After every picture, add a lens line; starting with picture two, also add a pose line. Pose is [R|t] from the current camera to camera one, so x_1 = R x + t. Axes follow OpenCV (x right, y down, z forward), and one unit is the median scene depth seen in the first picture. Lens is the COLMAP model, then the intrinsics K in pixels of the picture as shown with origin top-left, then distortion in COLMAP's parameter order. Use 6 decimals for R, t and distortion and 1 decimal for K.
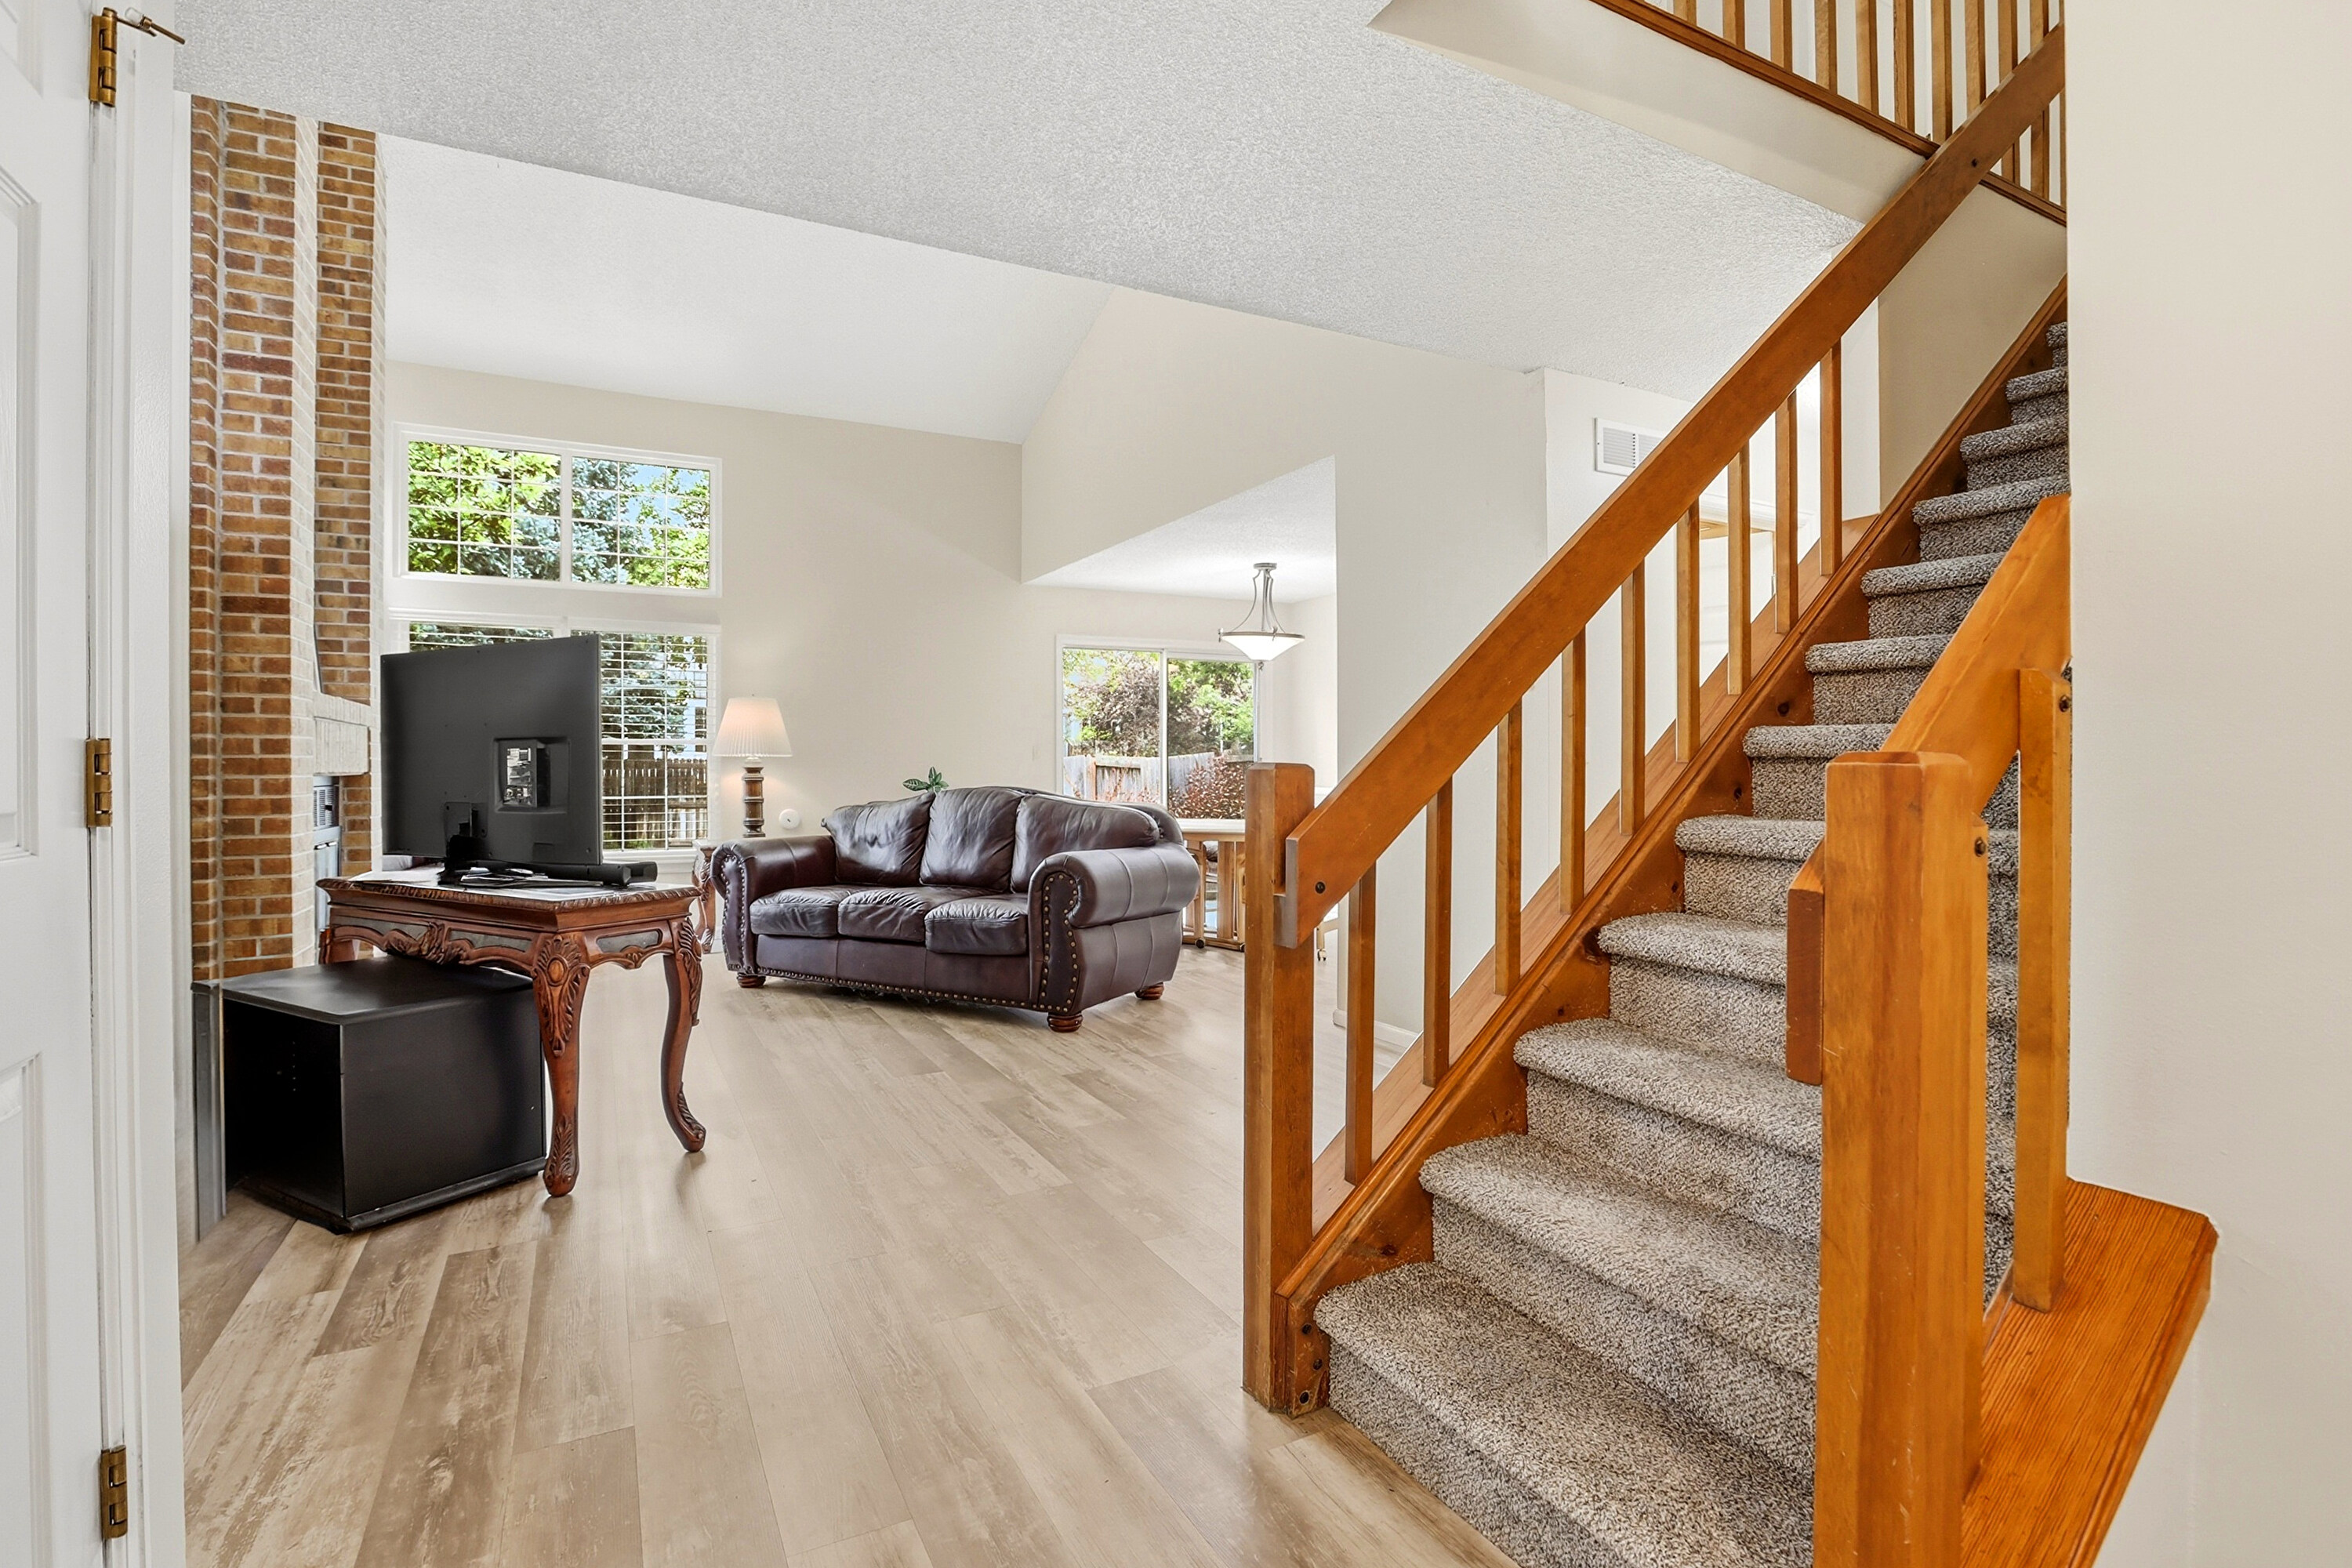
lens RADIAL K [[1113.1, 0, 1181.4], [0, 1113.1, 772.9], [0, 0, 1]] dist [-0.071024, 0.026713]
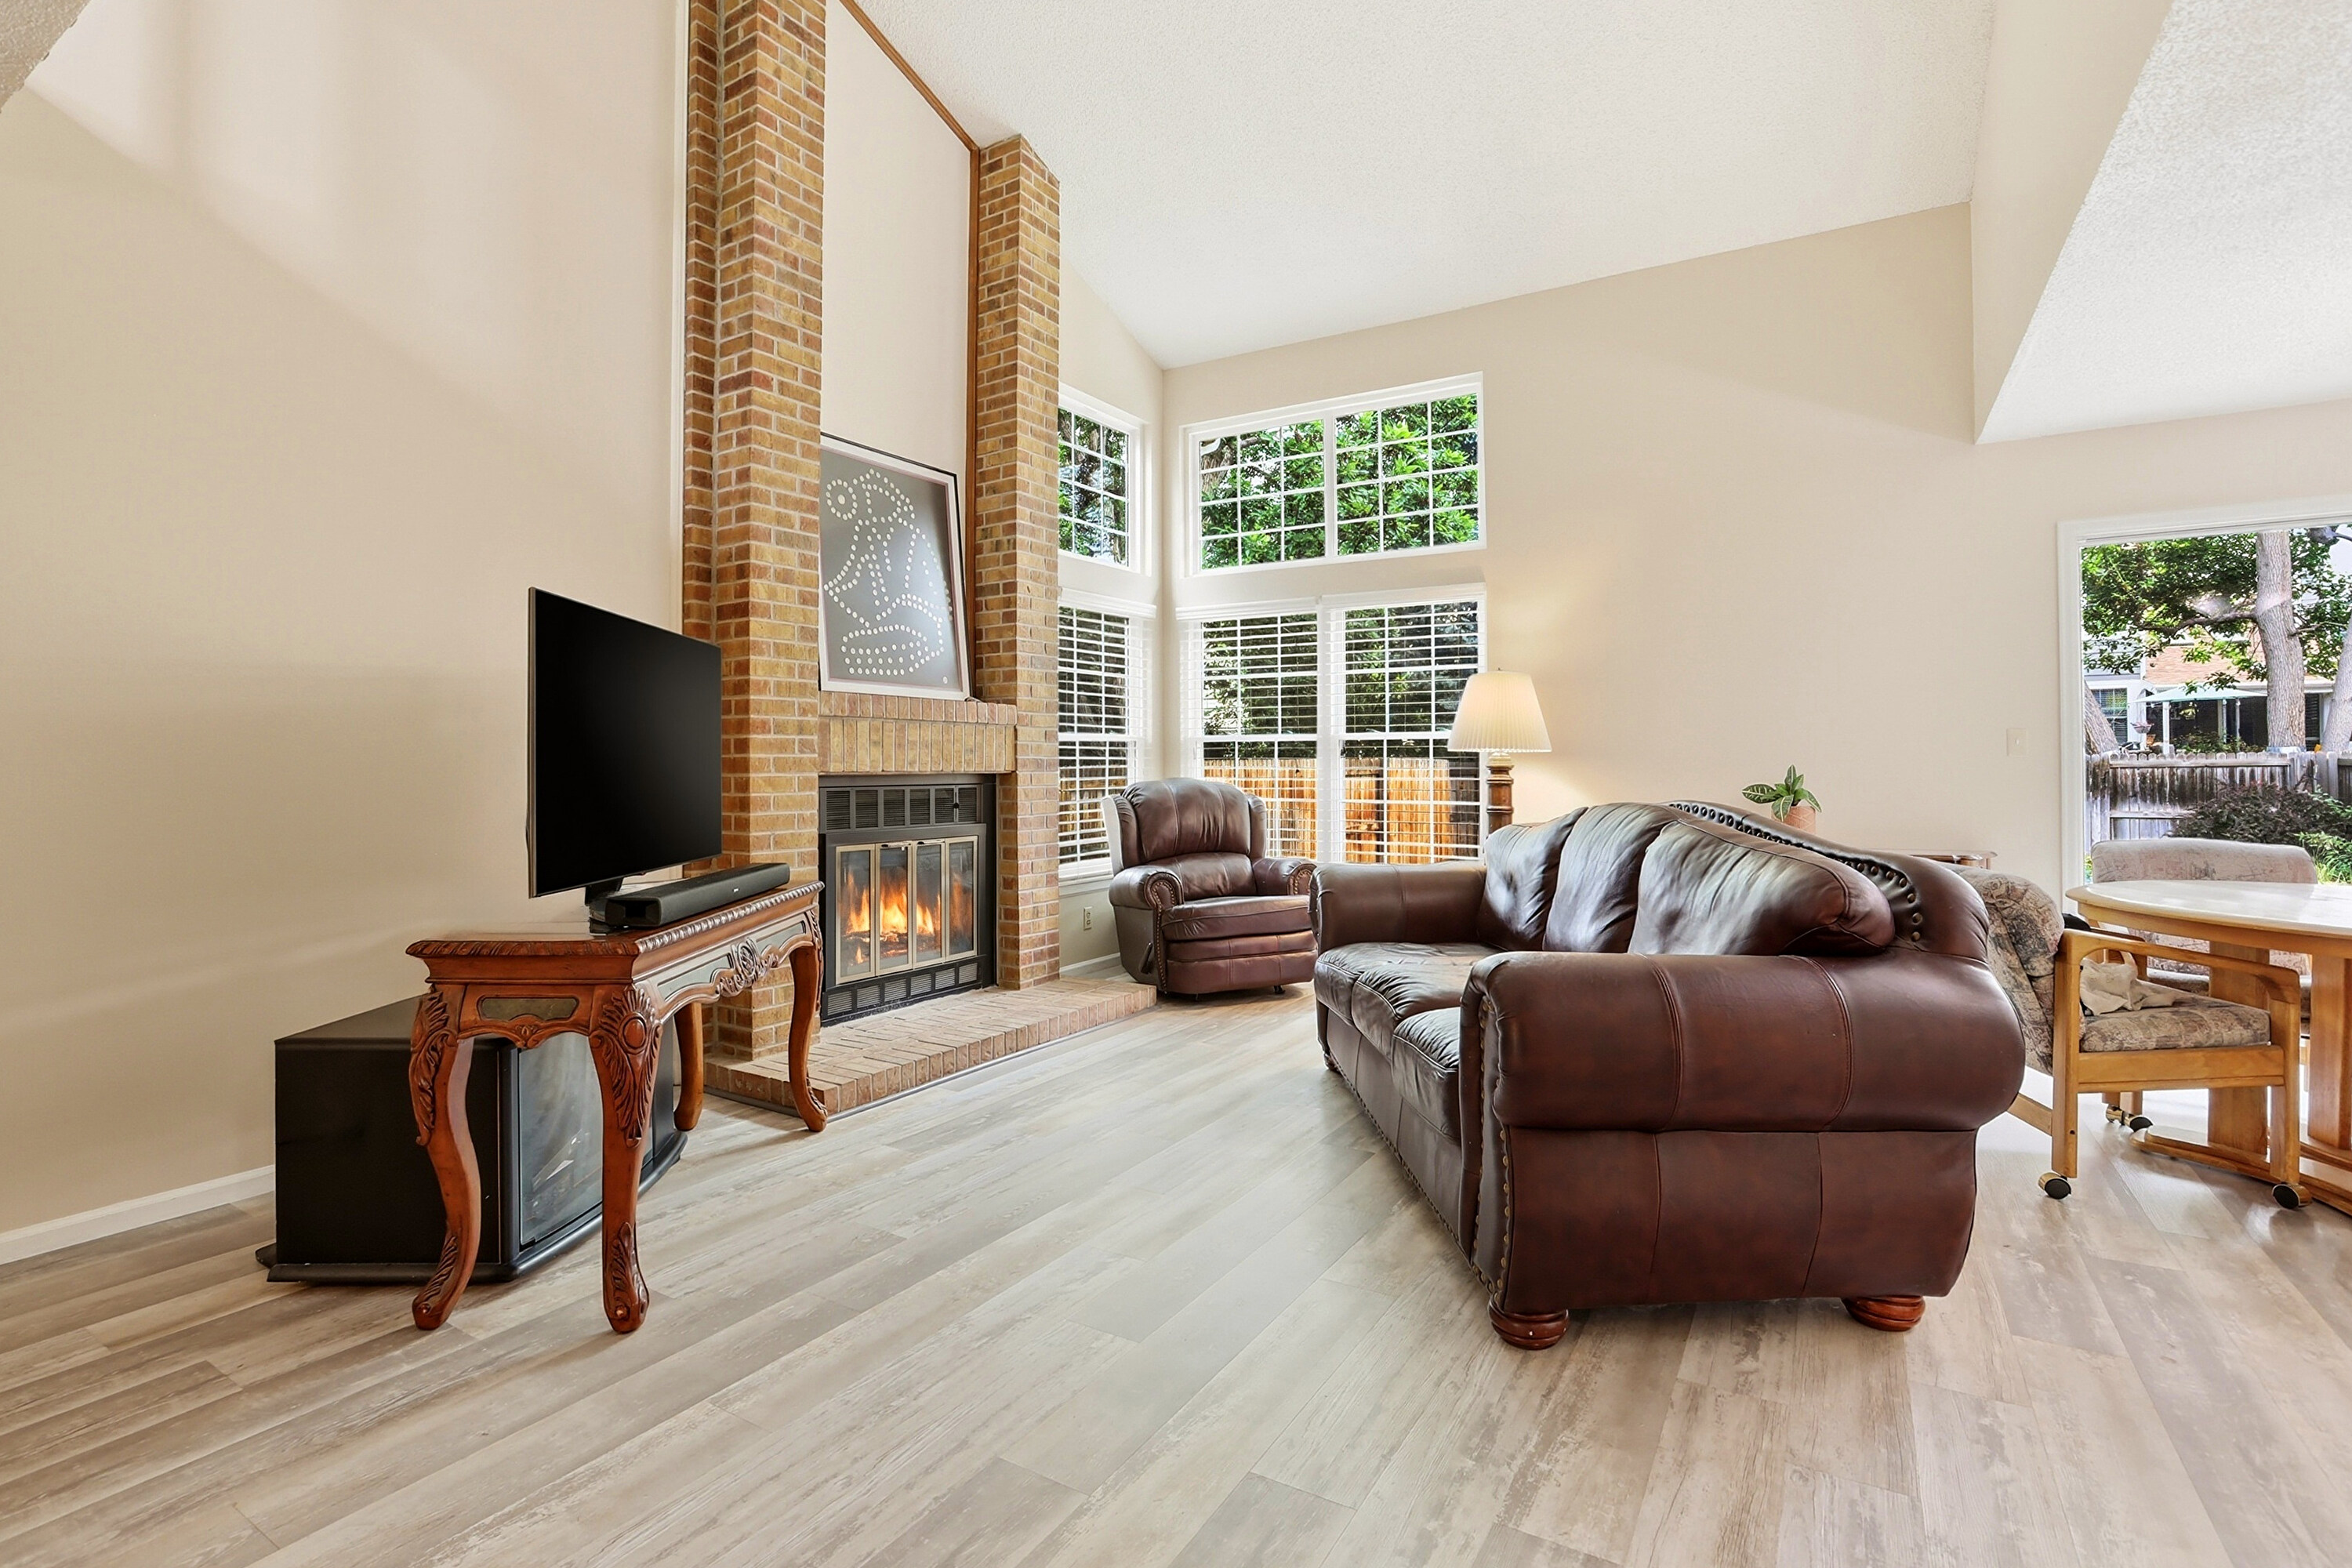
lens RADIAL K [[1099.3, 0, 1180.3], [0, 1099.3, 749.3], [0, 0, 1]] dist [-0.059796, 0.020390]
pose [[0.509281, -0.013138, -0.860500, 0.251769], [-0.003599, 0.999842, -0.017396, -0.004439], [0.860593, 0.011956, 0.509154, 0.777566]]
